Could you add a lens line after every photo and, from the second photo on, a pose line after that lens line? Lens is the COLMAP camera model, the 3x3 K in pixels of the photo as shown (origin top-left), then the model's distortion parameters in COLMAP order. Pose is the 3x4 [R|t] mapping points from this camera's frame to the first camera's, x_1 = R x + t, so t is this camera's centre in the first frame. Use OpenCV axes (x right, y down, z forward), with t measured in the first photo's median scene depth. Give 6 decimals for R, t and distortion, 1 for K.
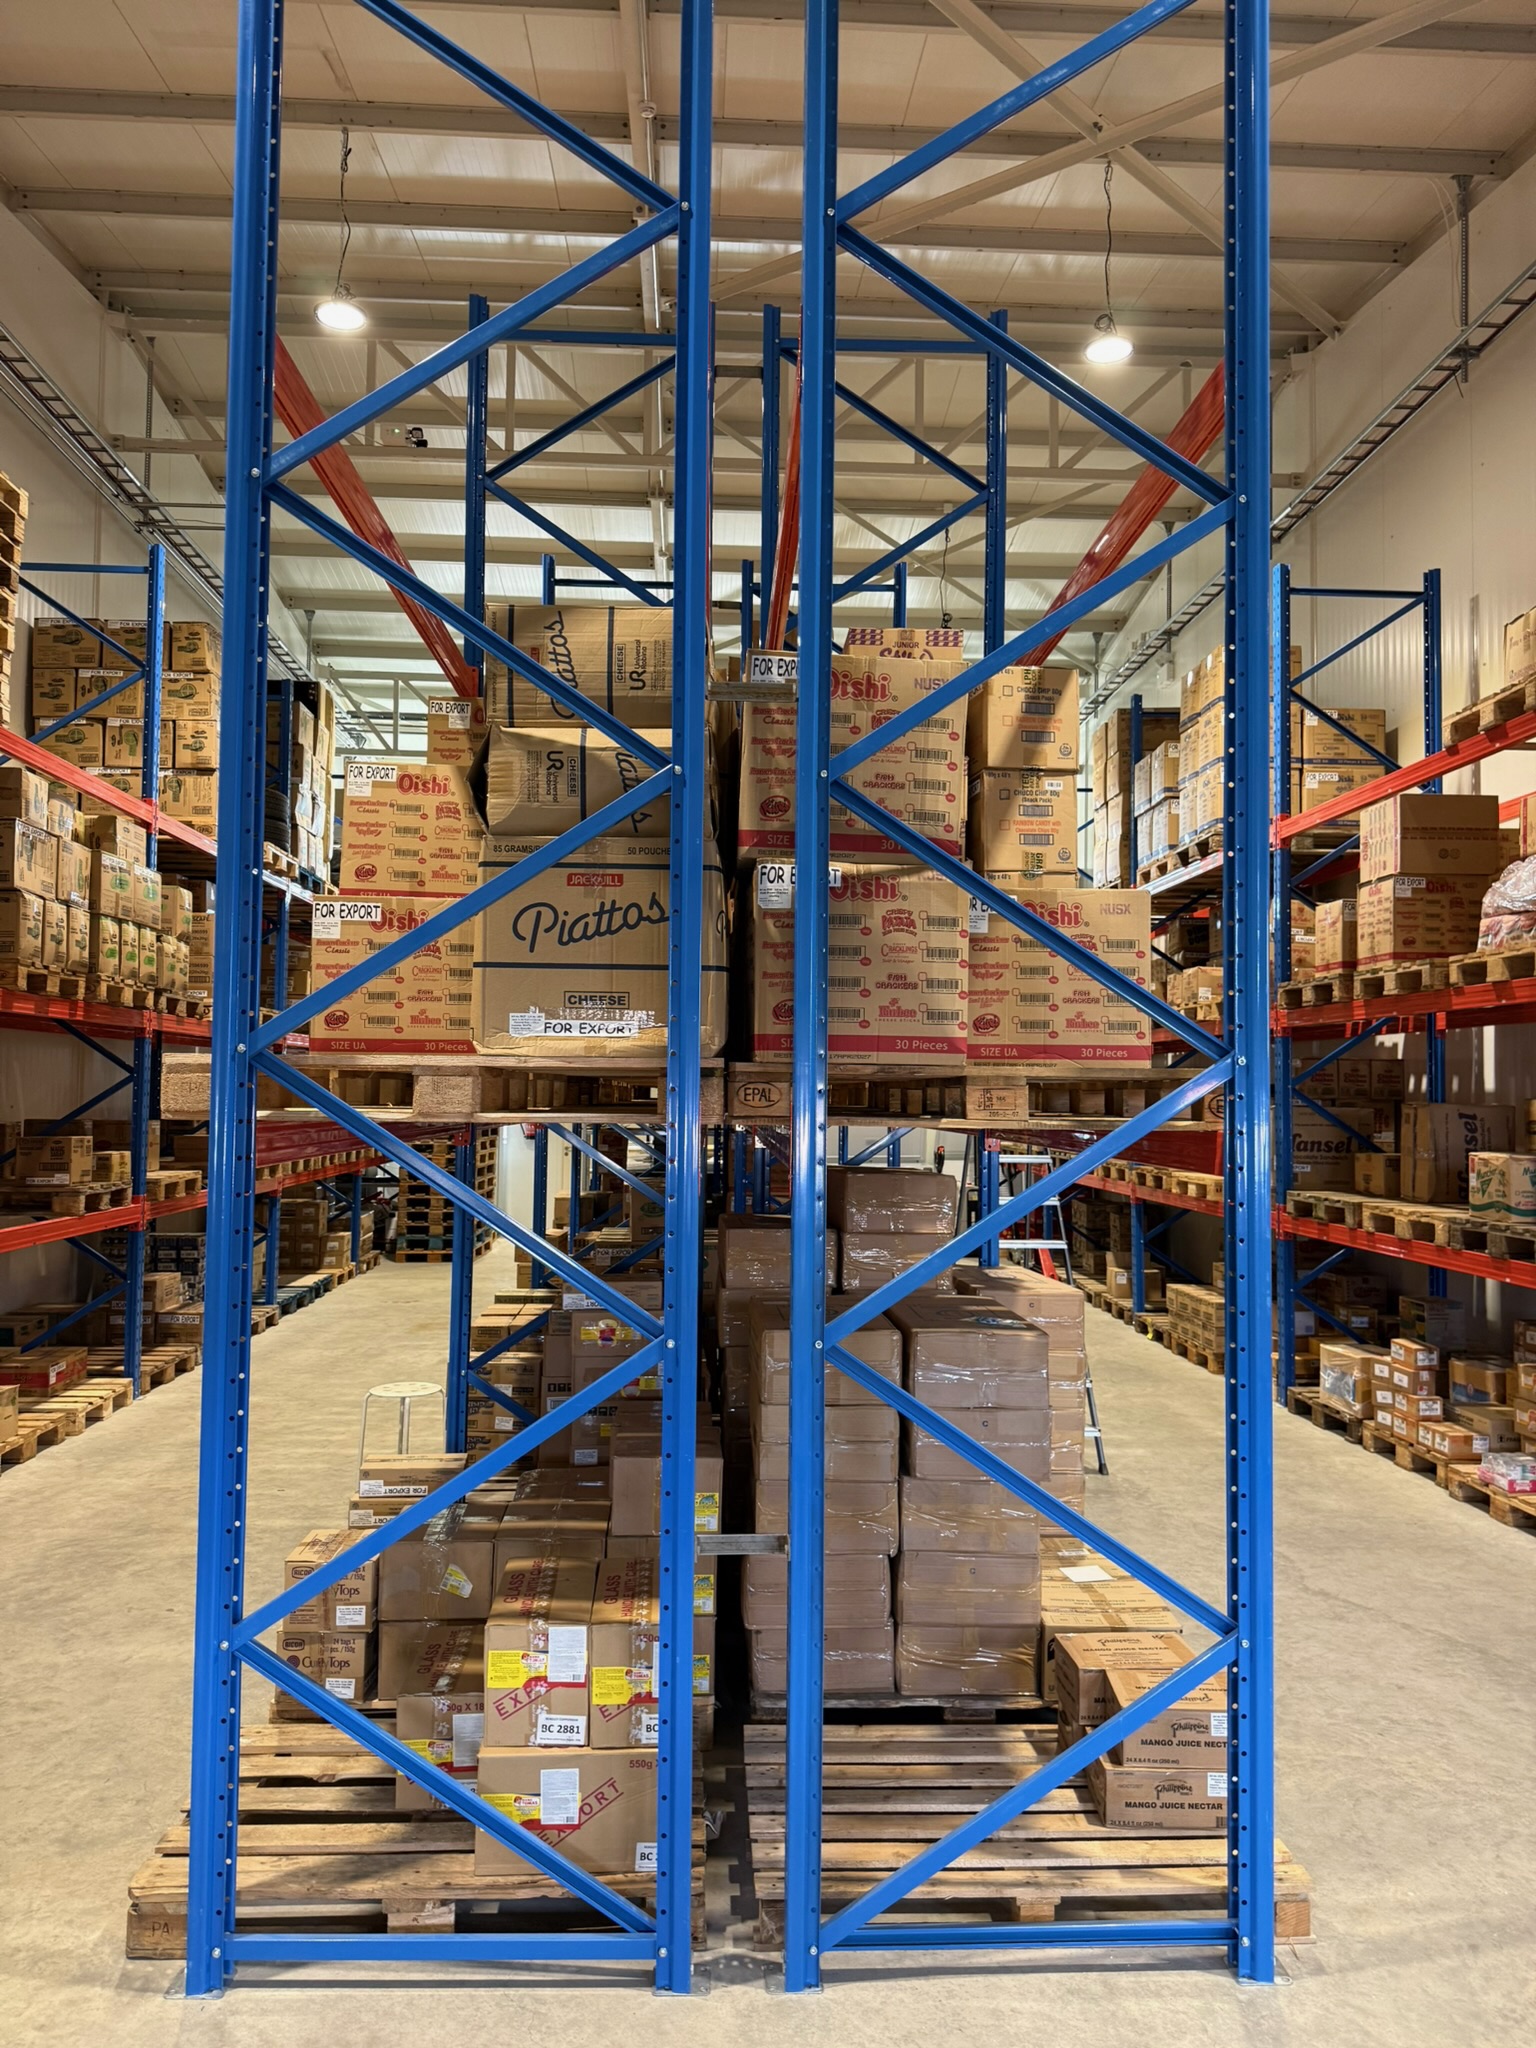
lens RADIAL K [[1429.7, 0, 764.1], [0, 1429.7, 1015.4], [0, 0, 1]] dist [0.048612, -0.057465]
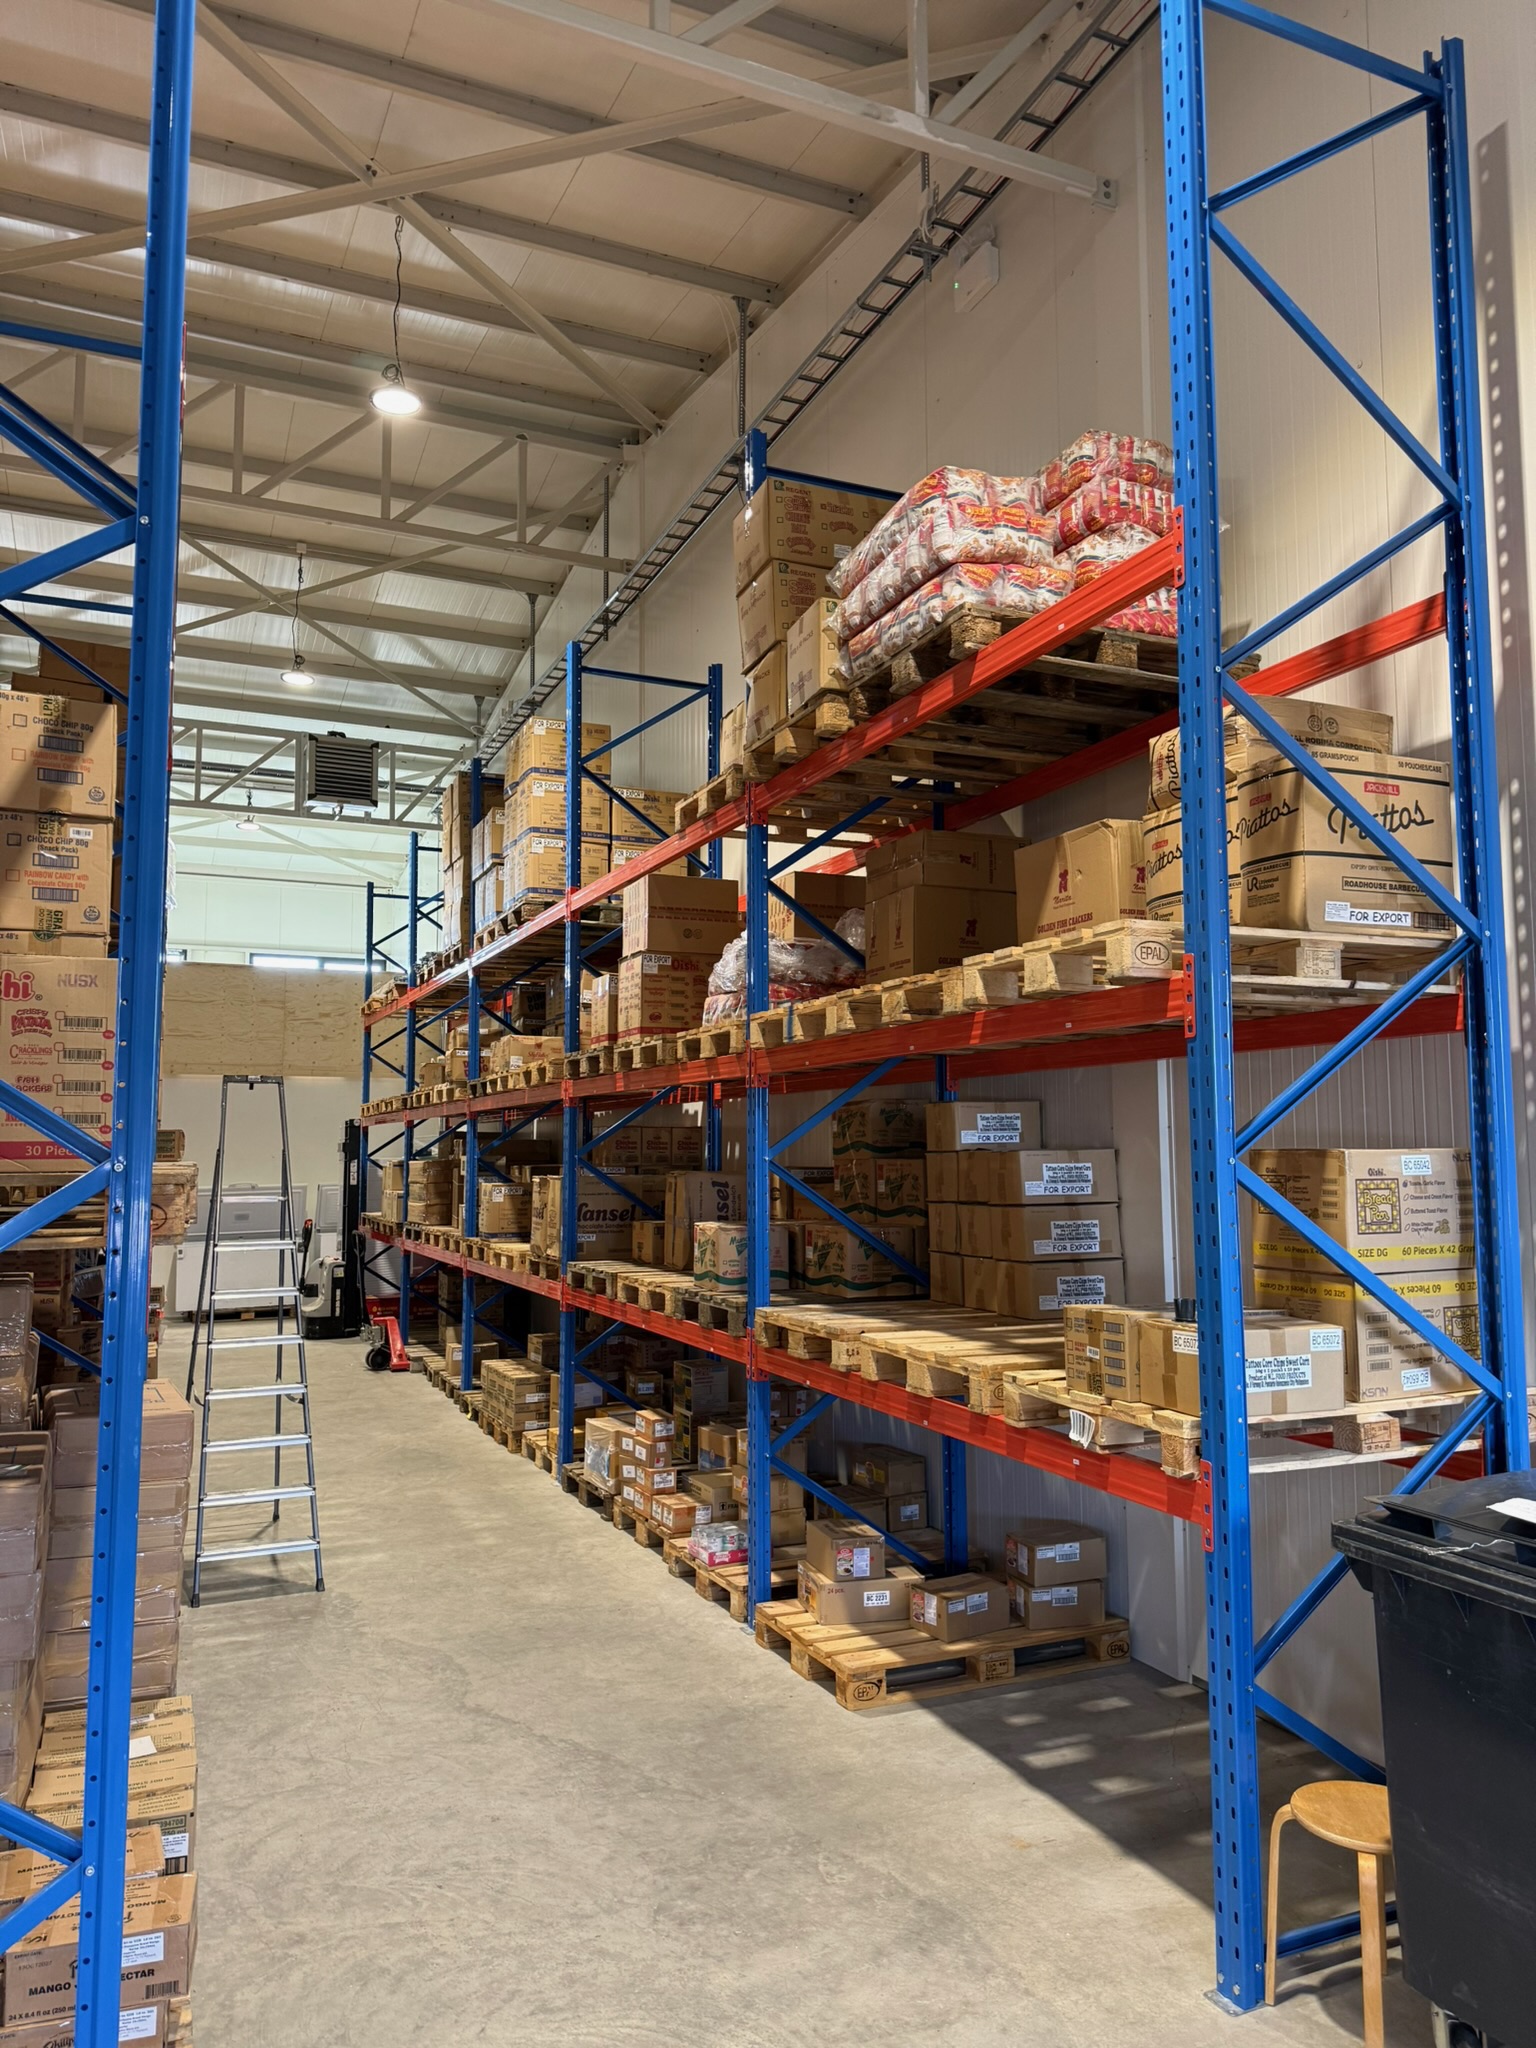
lens RADIAL K [[1429.7, 0, 749.8], [0, 1429.7, 1008.8], [0, 0, 1]] dist [0.048612, -0.057465]
pose [[0.934904, 0.024001, 0.354087, 0.144477], [-0.007858, 0.998866, -0.046959, -0.009300], [-0.354813, 0.041120, 0.934033, 0.027053]]
